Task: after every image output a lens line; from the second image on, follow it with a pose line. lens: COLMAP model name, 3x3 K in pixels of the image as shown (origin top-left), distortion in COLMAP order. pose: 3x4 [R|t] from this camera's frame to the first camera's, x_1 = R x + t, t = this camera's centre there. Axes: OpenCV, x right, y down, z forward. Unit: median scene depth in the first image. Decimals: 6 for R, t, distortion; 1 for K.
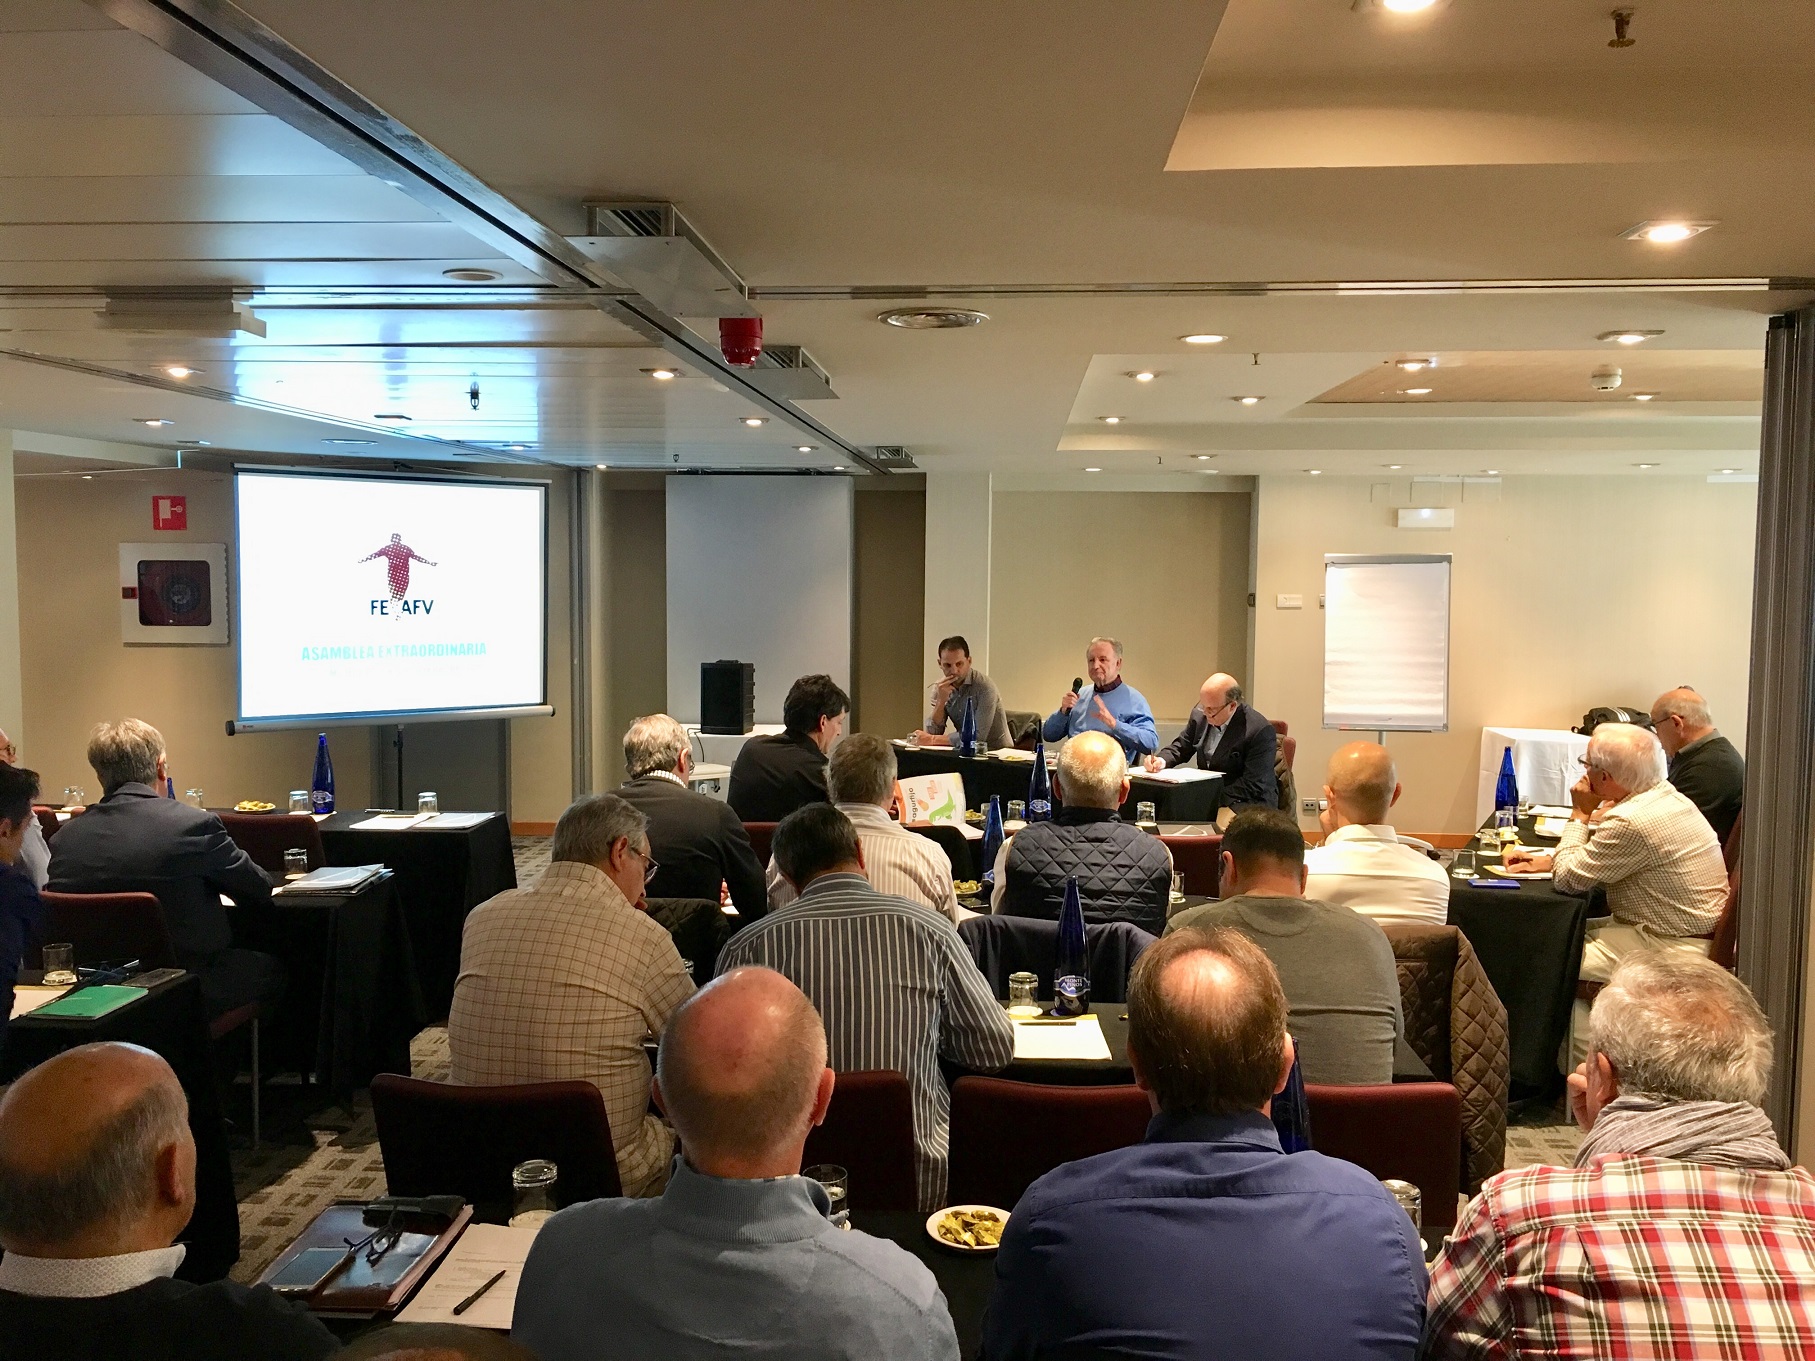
lens RADIAL K [[1548.3, 0, 905.9], [0, 1548.3, 675.6], [0, 0, 1]] dist [0.030743, -0.020351]
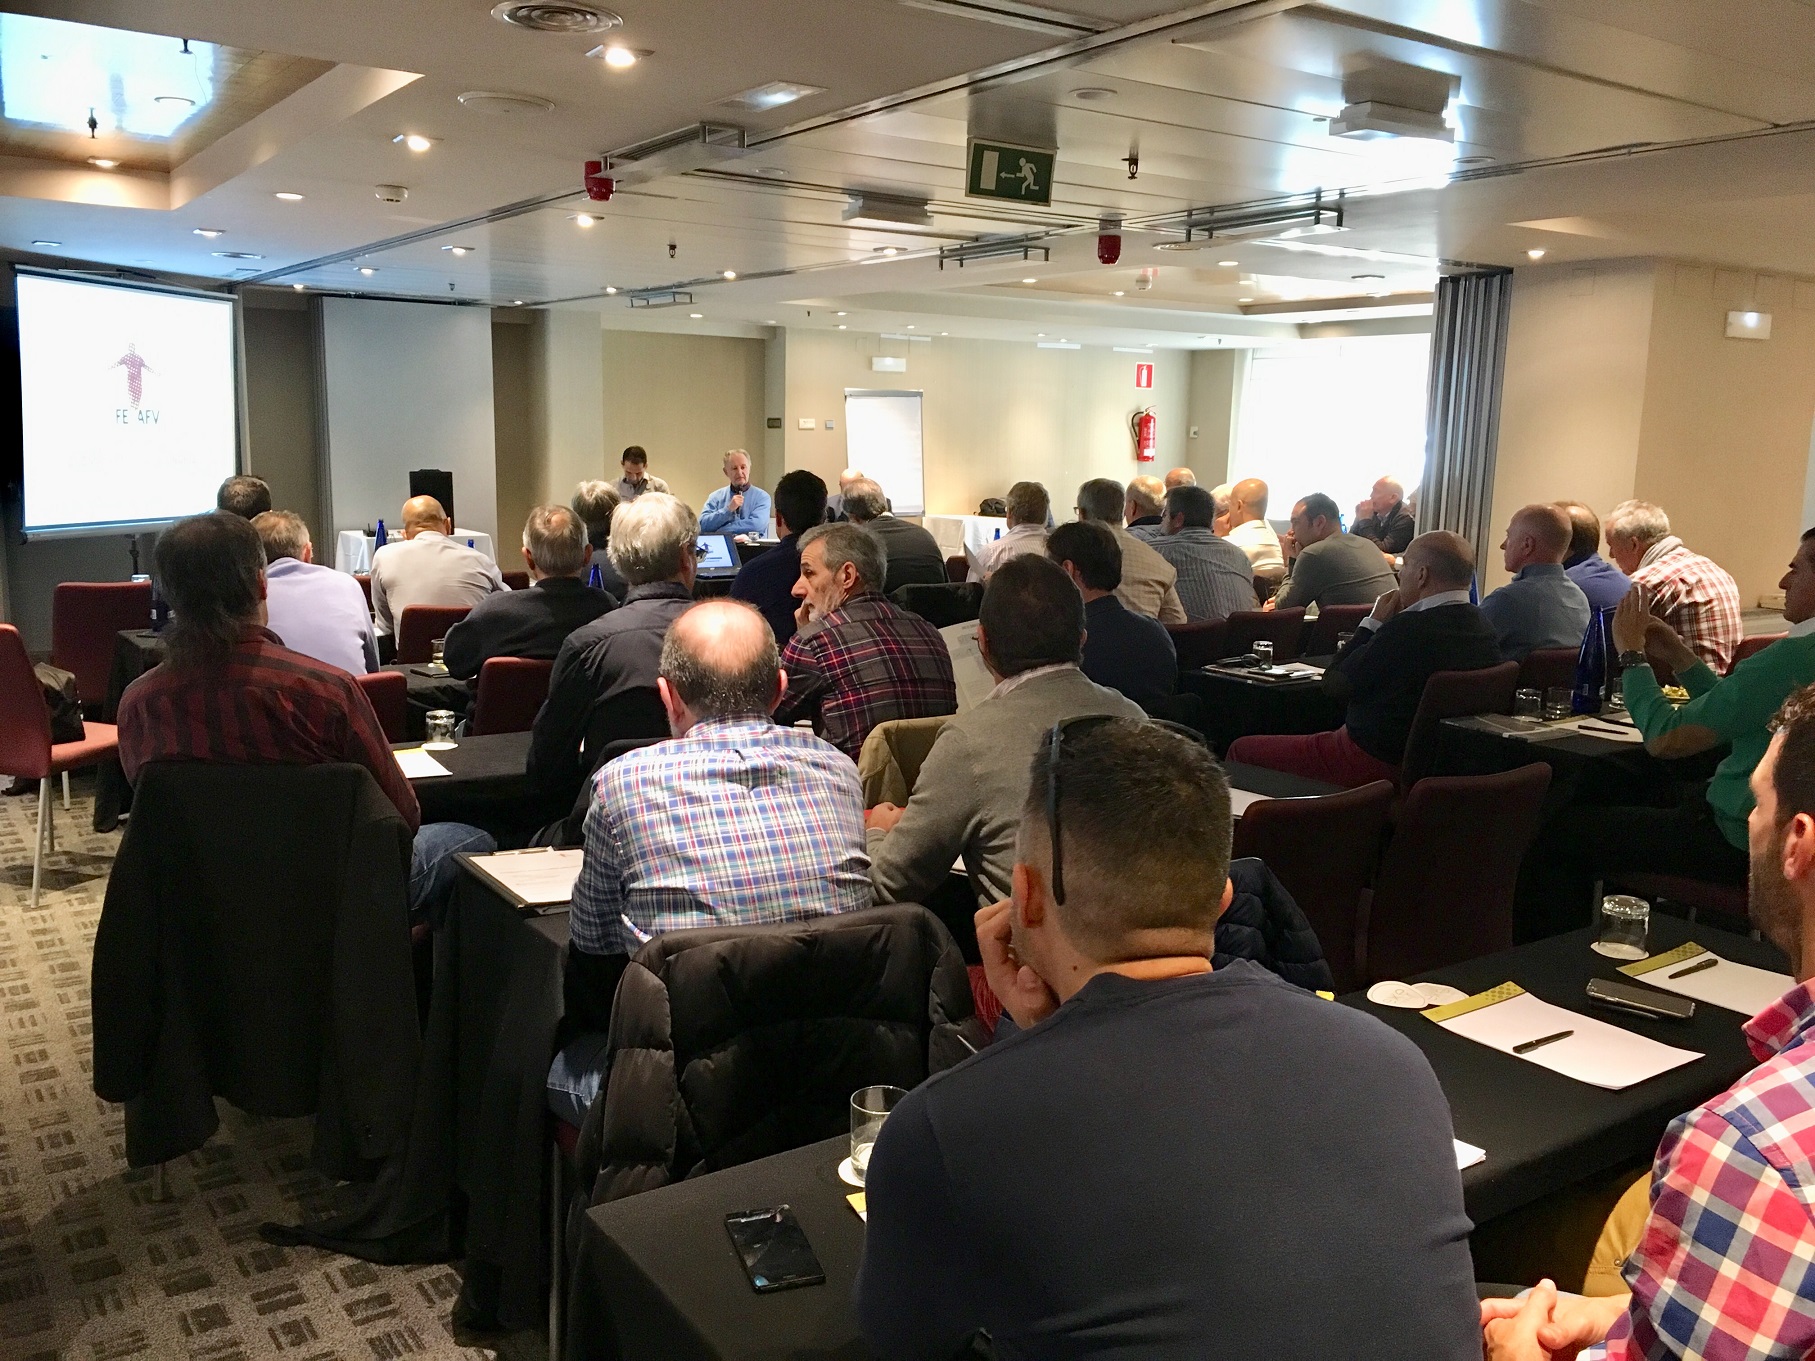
lens RADIAL K [[1550.4, 0, 907.5], [0, 1550.4, 680.5], [0, 0, 1]] dist [0.024122, -0.006834]
pose [[0.778844, -0.090116, 0.620711, -0.560414], [0.026386, 0.993456, 0.111124, 0.025842], [-0.626663, -0.070170, 0.776125, -0.105823]]
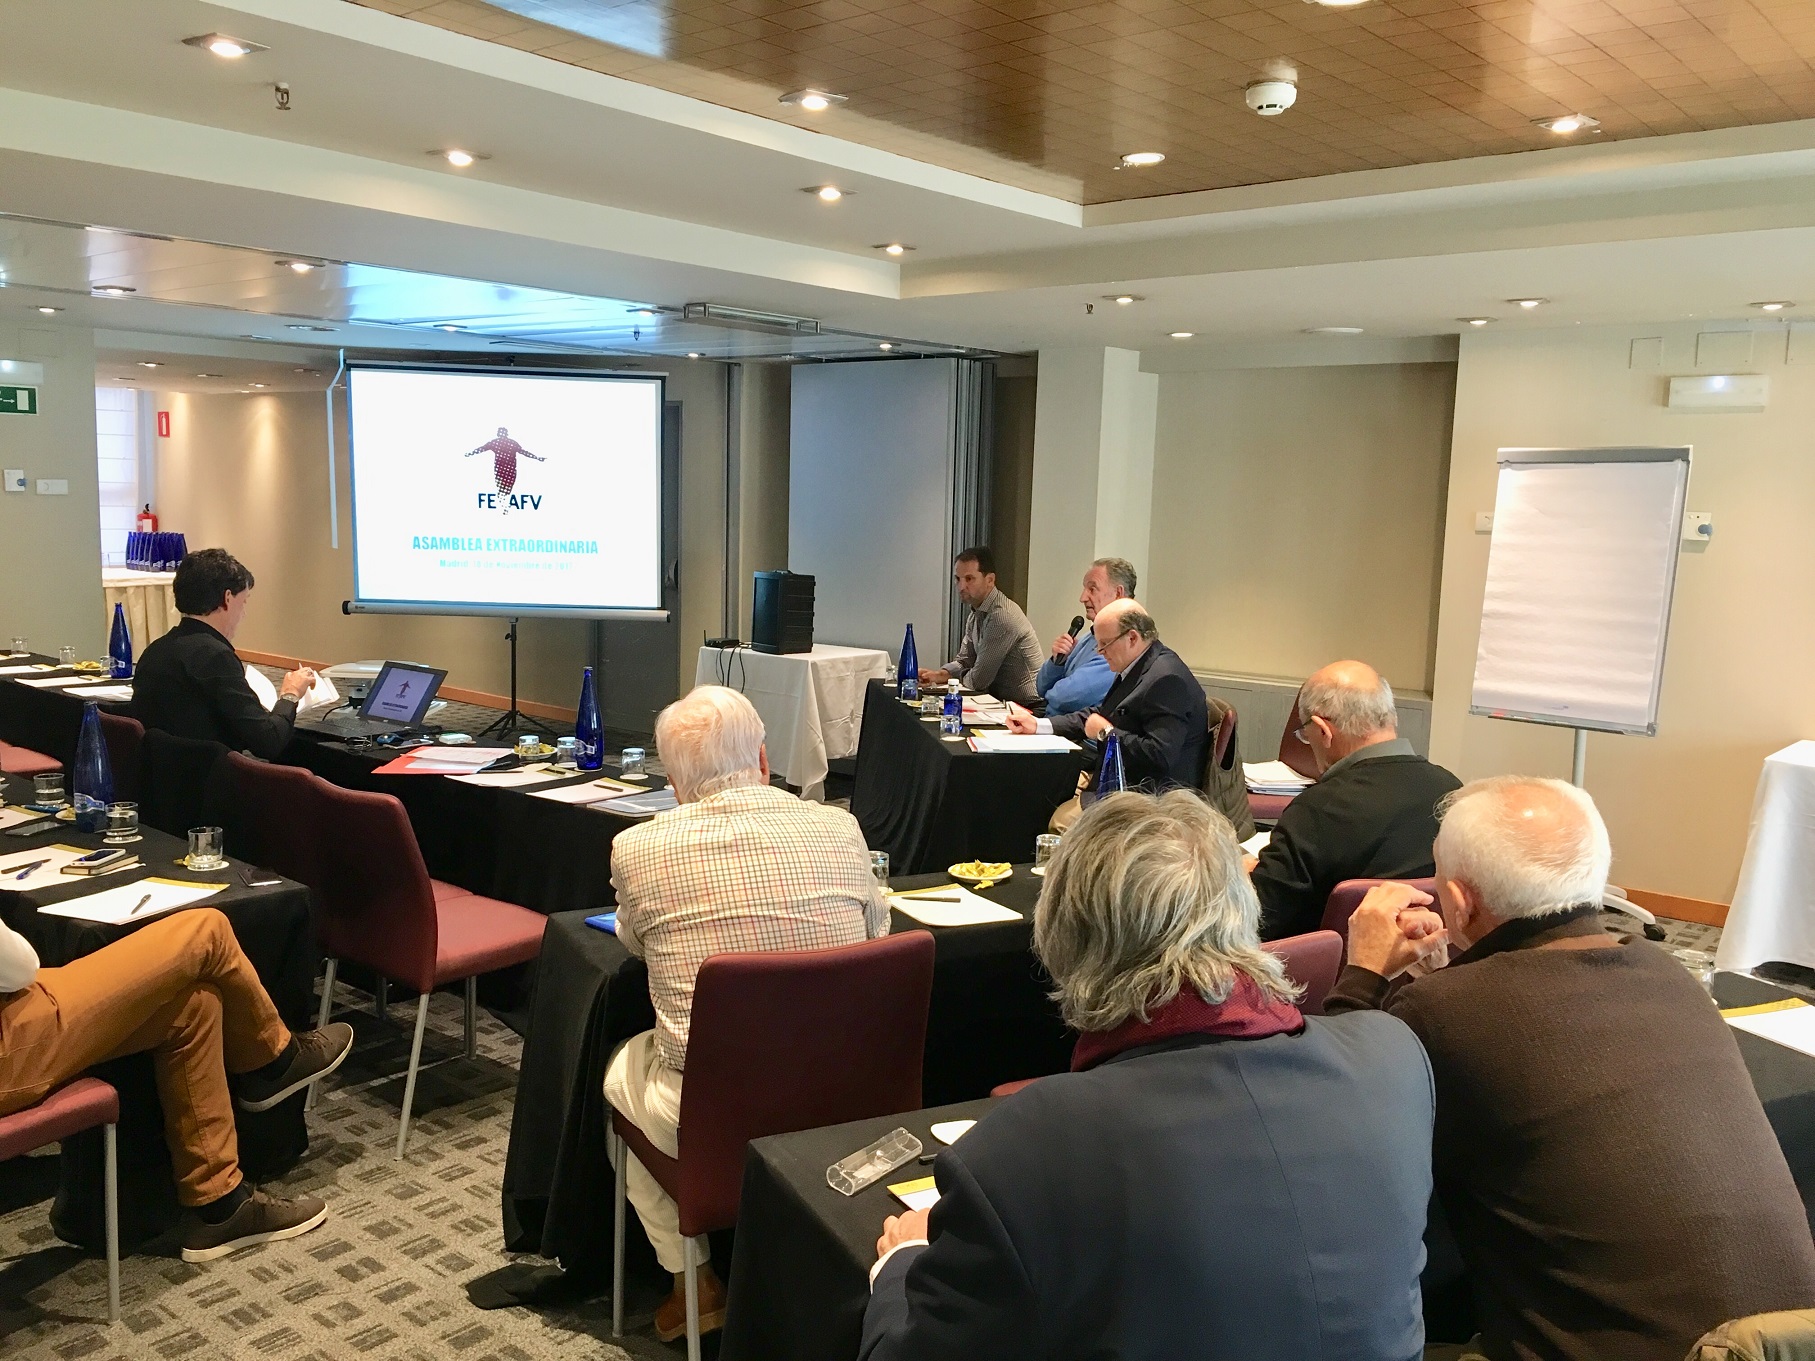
lens RADIAL K [[1504.9, 0, 905.8], [0, 1504.9, 727.8], [0, 0, 1]] dist [-0.002214, 0.001497]
pose [[0.806028, 0.104273, -0.582620, 0.457051], [-0.065499, 0.994027, 0.087289, 0.000044], [0.588242, -0.032196, 0.808043, 0.342080]]
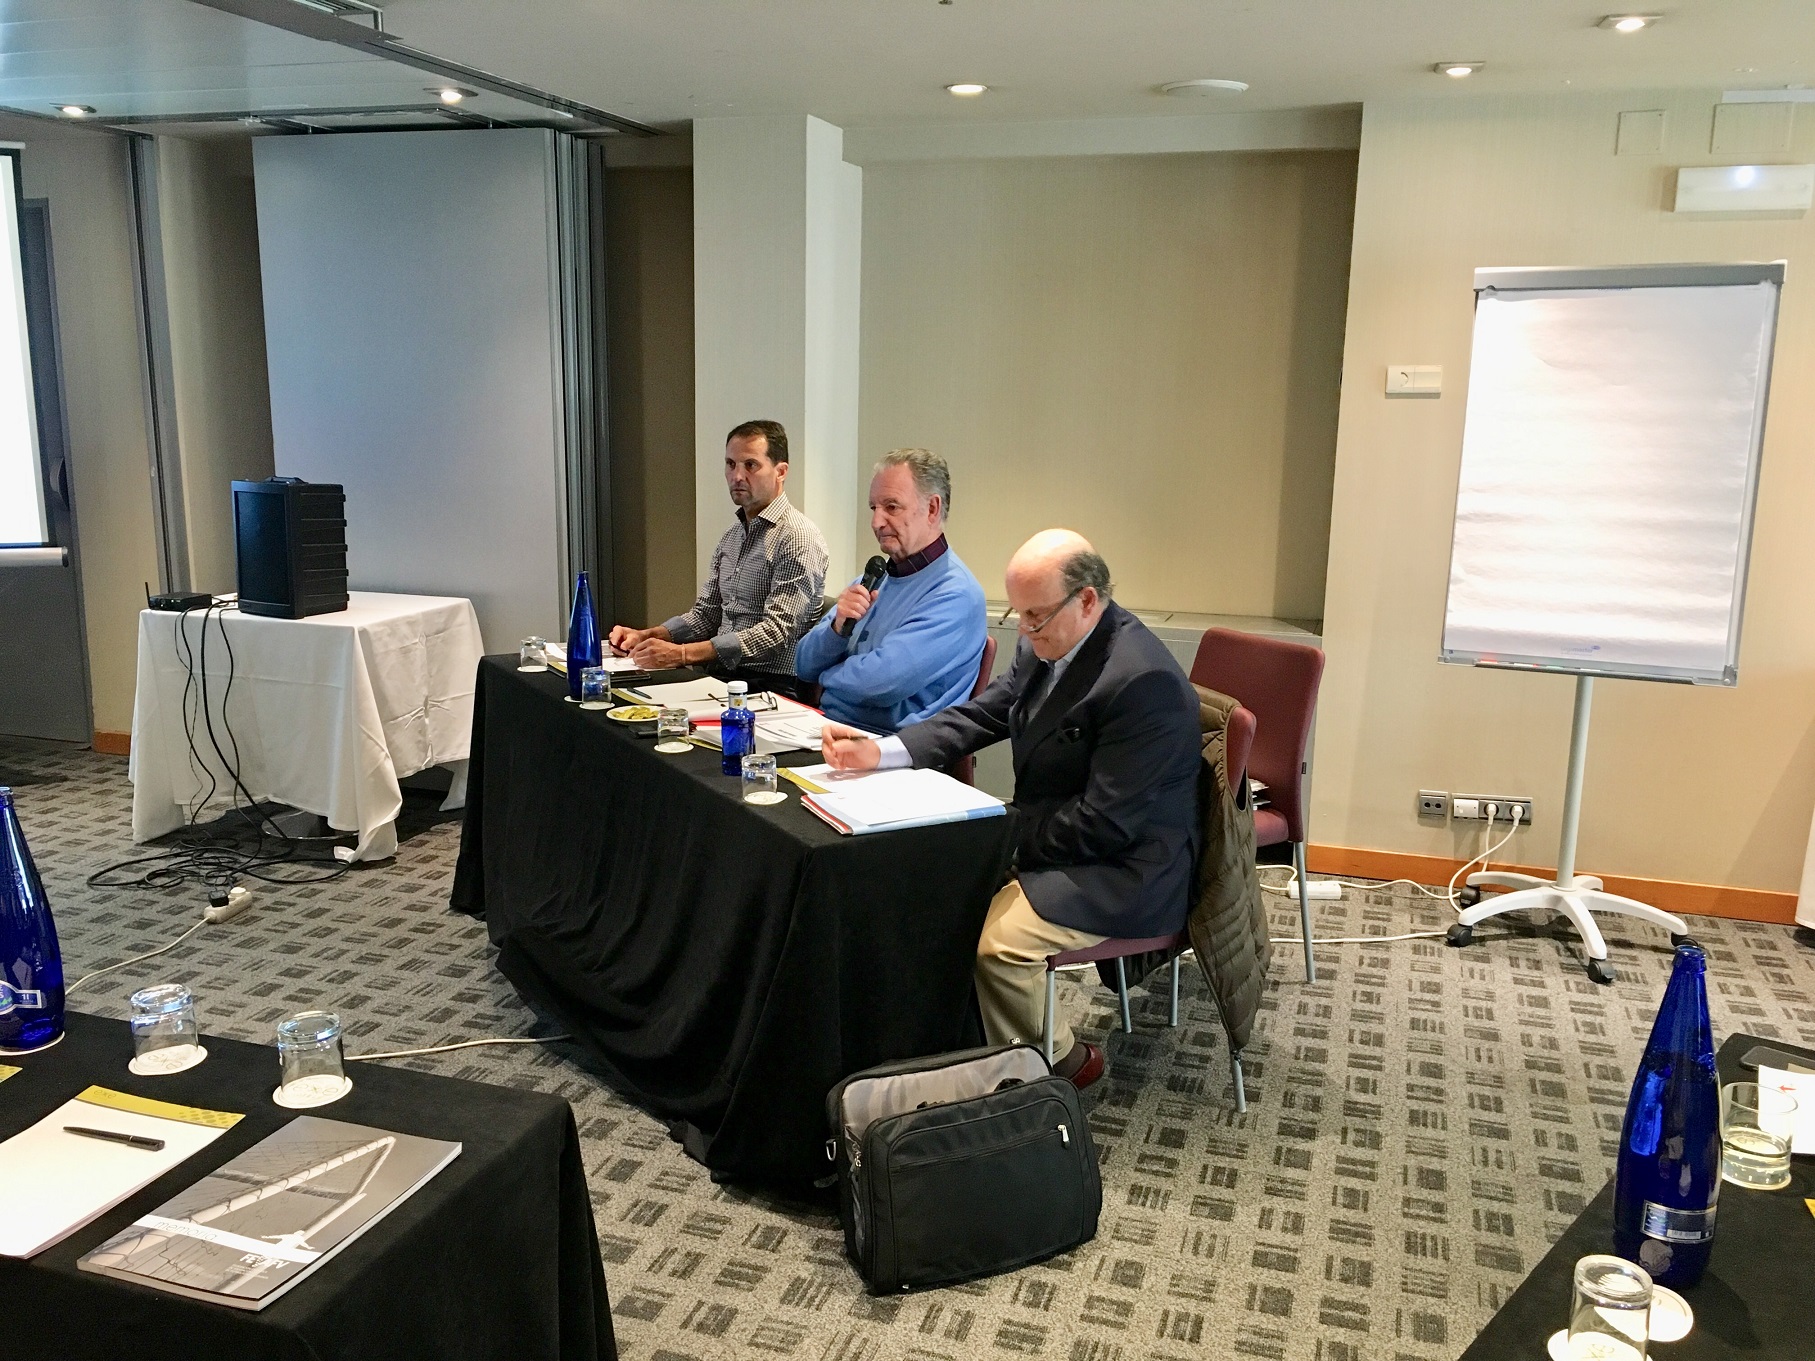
lens RADIAL K [[1536.9, 0, 920.9], [0, 1536.9, 686.5], [0, 0, 1]] dist [0.063593, -0.092321]
pose [[0.970076, 0.056102, -0.236231, 0.231223], [-0.025882, 0.991289, 0.129135, -0.013298], [0.241418, -0.119156, 0.963078, 0.529036]]
